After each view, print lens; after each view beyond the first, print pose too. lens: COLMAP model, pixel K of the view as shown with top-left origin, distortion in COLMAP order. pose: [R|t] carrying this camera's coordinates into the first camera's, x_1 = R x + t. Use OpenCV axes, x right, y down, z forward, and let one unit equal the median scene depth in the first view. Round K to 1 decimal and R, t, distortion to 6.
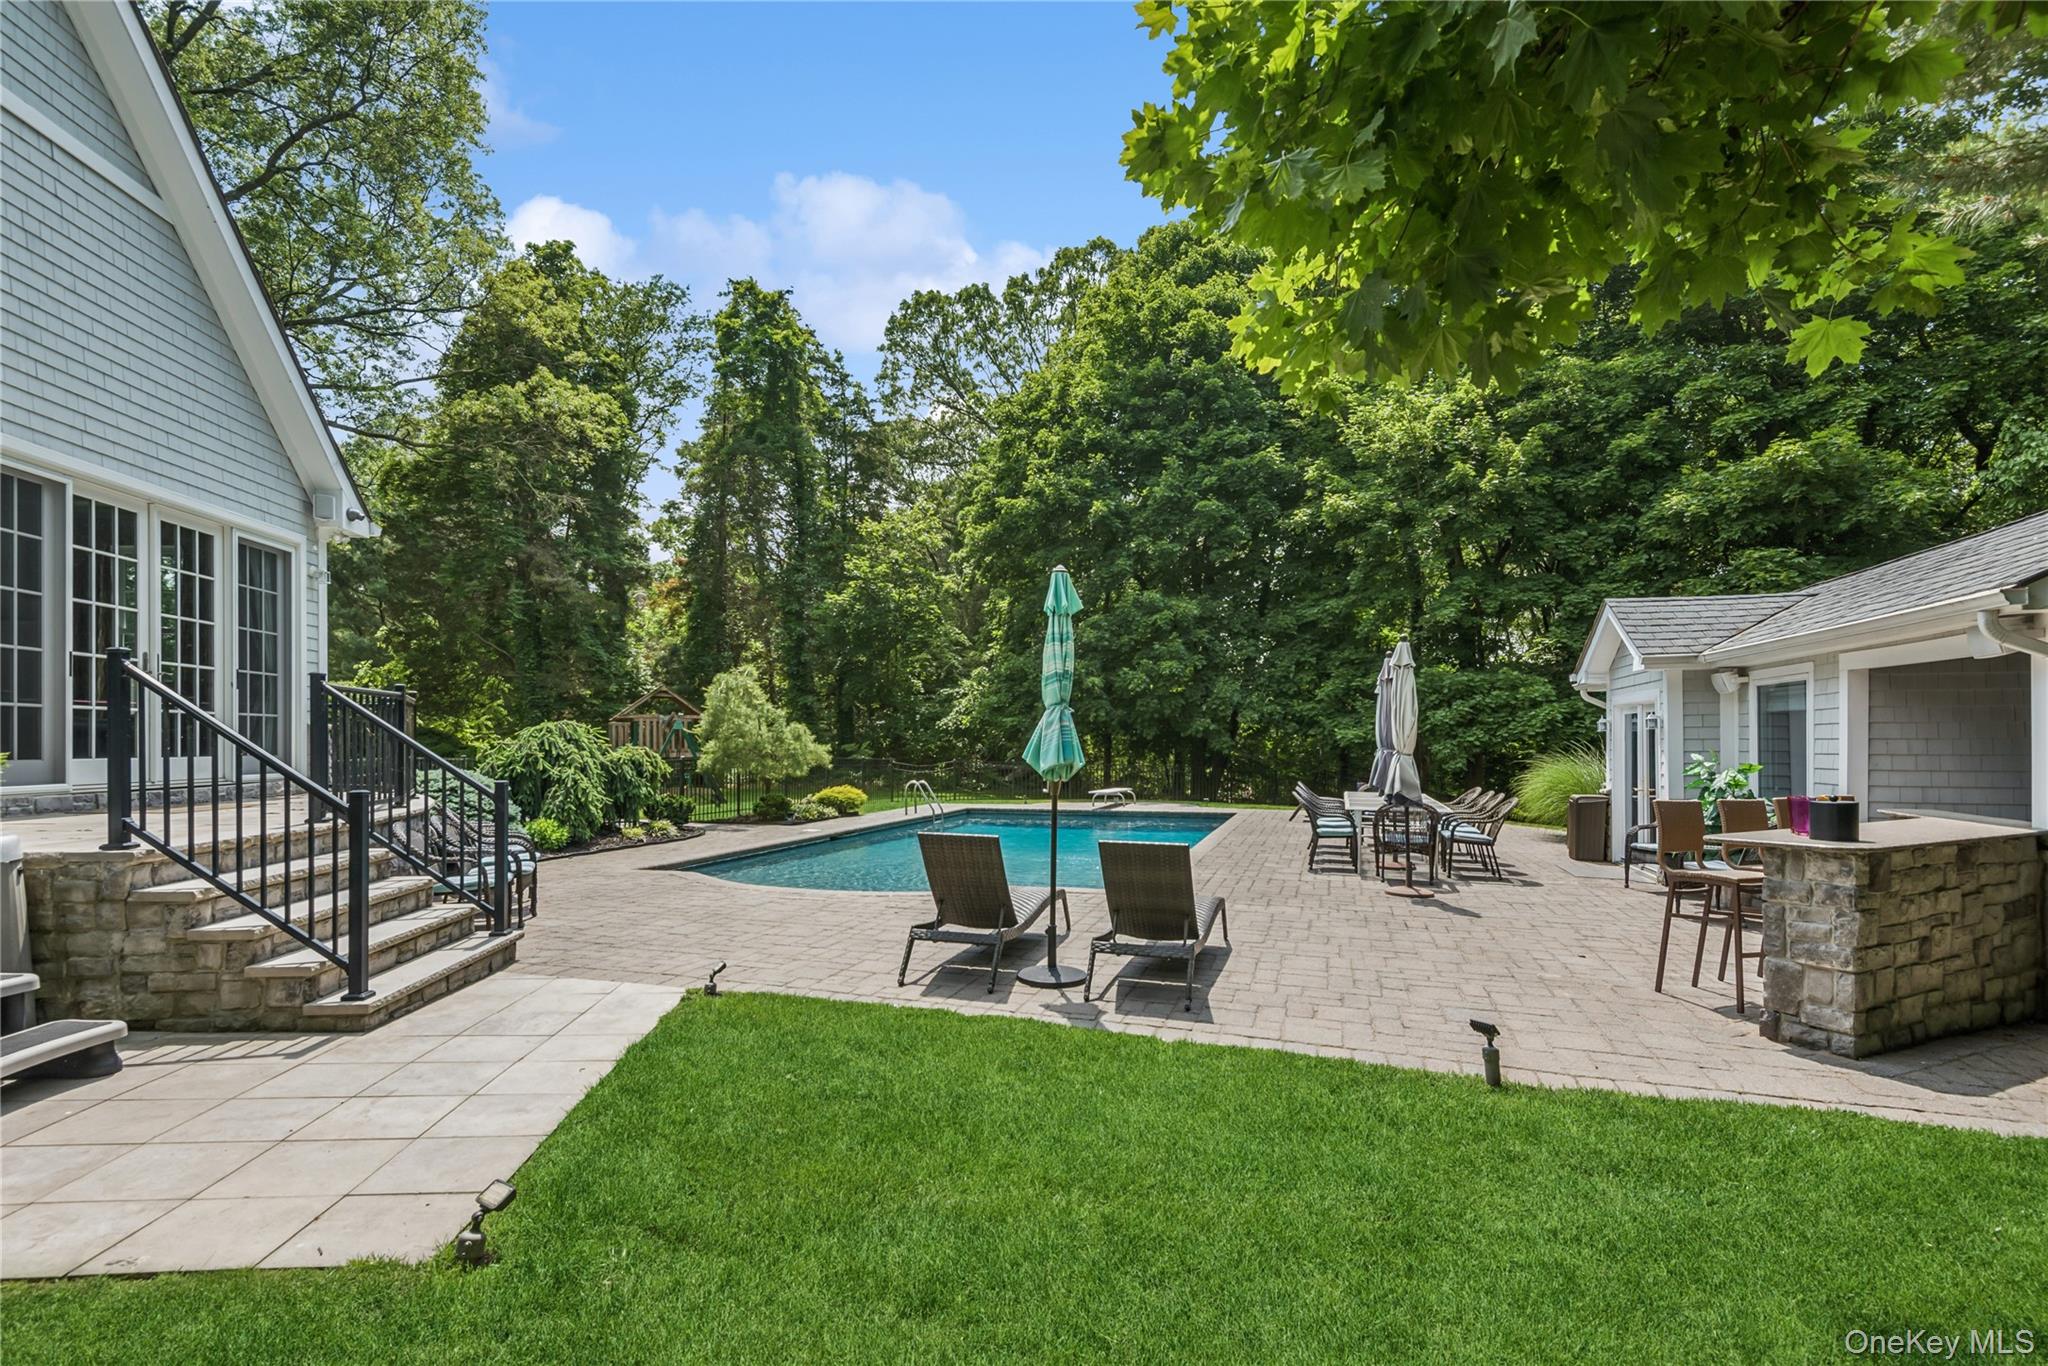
lens RADIAL K [[925.5, 0, 1023.7], [0, 925.5, 737.9], [0, 0, 1]] dist [0.000936, 0.000058]
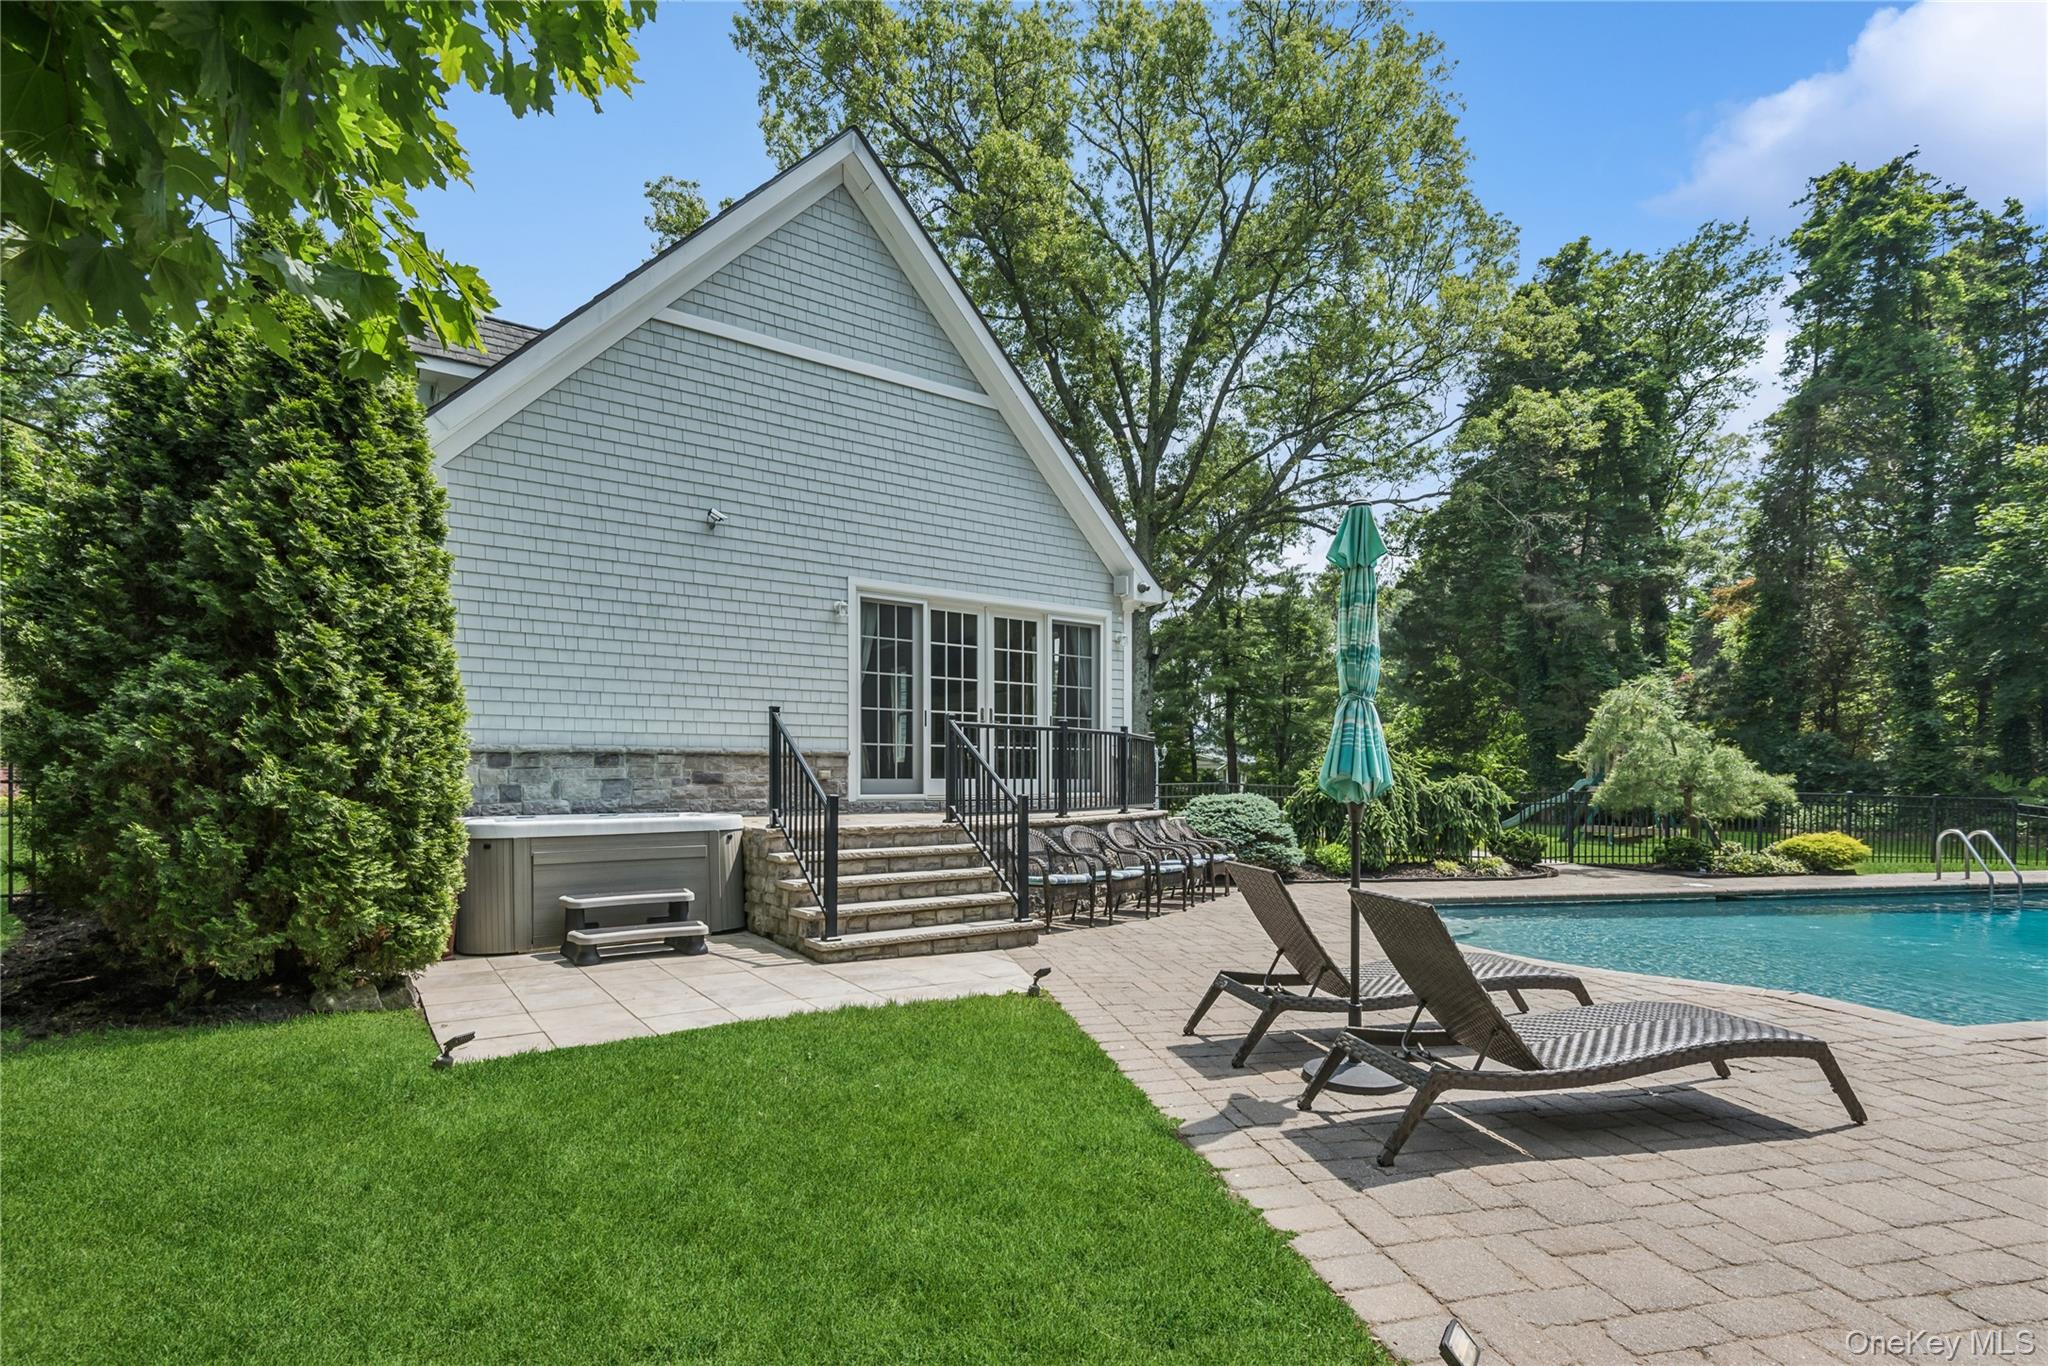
lens RADIAL K [[947.6, 0, 1026.1], [0, 947.6, 777.7], [0, 0, 1]] dist [0.000980, -0.000112]
pose [[0.514060, 0.001710, -0.857752, 0.292255], [0.003770, 0.999984, 0.004252, 0.009223], [0.857746, -0.005420, 0.514046, 0.211477]]
